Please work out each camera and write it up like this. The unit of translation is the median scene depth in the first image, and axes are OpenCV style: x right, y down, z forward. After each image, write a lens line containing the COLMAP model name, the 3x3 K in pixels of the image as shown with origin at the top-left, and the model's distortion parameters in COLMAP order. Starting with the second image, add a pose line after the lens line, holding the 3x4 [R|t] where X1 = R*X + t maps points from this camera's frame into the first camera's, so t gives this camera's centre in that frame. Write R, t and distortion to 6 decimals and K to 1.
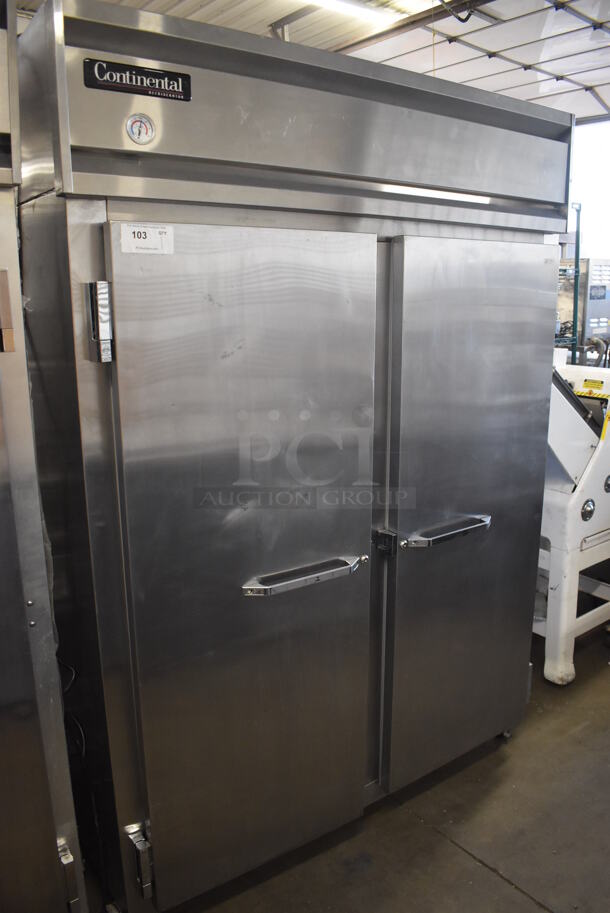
lens RADIAL K [[721.8, 0, 305.0], [0, 721.8, 456.5], [0, 0, 1]] dist [-0.000137, 0.000703]
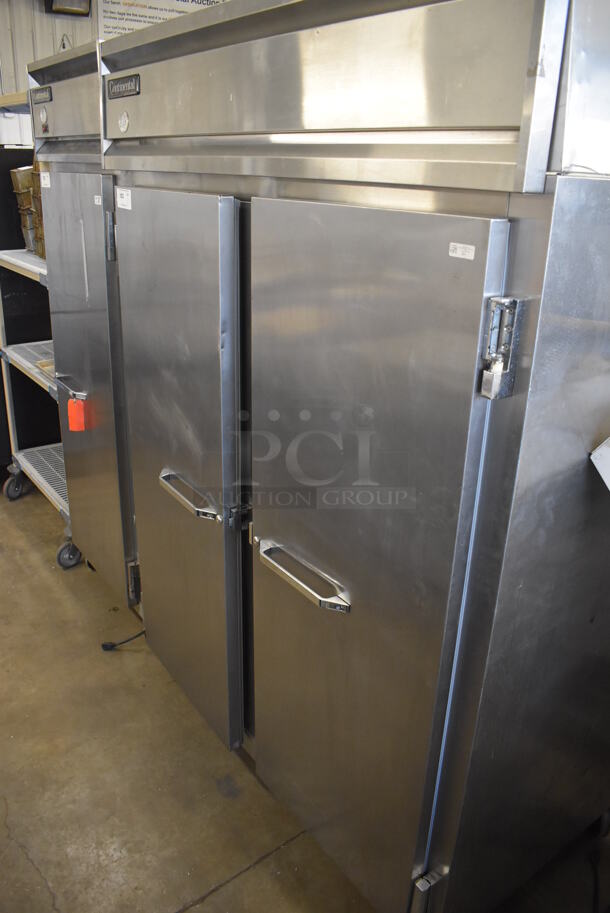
lens RADIAL K [[721.8, 0, 305.0], [0, 721.8, 456.5], [0, 0, 1]] dist [-0.000137, 0.000703]
pose [[-0.027348, 0.380512, -0.924371, 1.401062], [-0.264101, 0.889110, 0.373810, -0.490800], [0.964107, 0.254351, 0.076179, 1.419104]]
